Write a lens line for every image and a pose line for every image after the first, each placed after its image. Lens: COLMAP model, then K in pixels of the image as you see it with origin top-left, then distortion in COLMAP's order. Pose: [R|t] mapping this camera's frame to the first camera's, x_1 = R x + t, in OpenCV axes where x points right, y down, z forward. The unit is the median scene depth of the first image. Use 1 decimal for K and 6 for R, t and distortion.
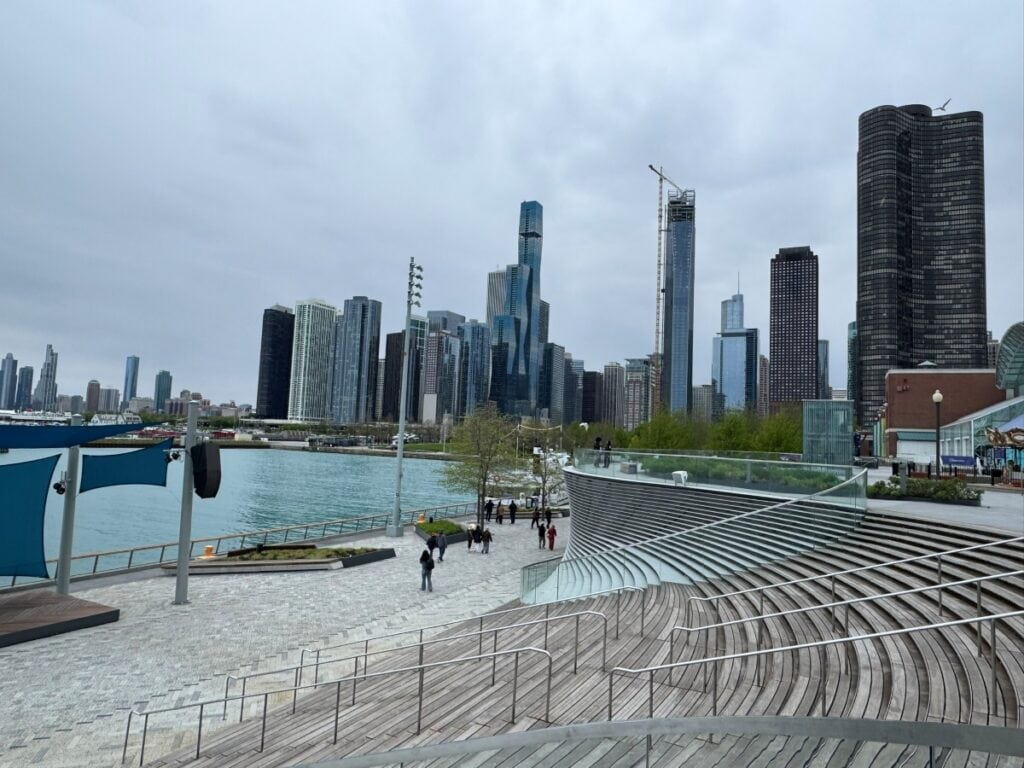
lens RADIAL K [[643.0, 0, 512.0], [0, 643.0, 384.0], [0, 0, 1]] dist [0.007190, 0.001730]
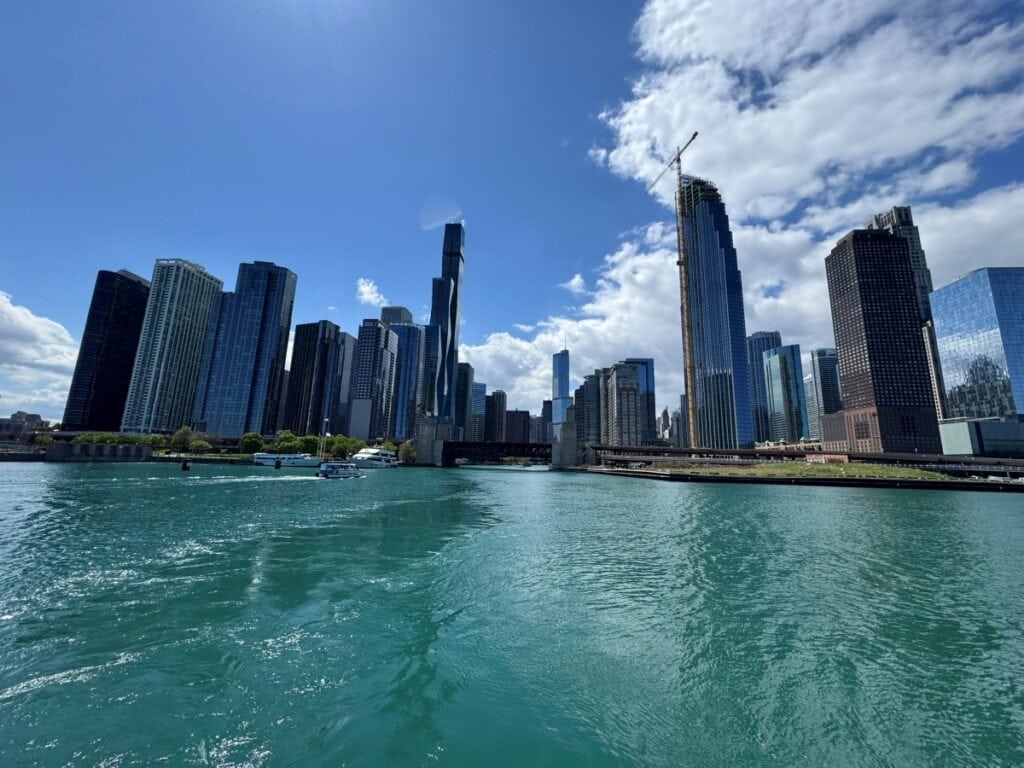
lens RADIAL K [[400.7, 0, 512.0], [0, 400.7, 384.0], [0, 0, 1]] dist [-0.002484, -0.000032]
pose [[0.924536, 0.056094, 0.376944, -0.128184], [-0.020861, 0.995074, -0.096913, 0.035868], [-0.380523, 0.081736, 0.921152, 0.442191]]
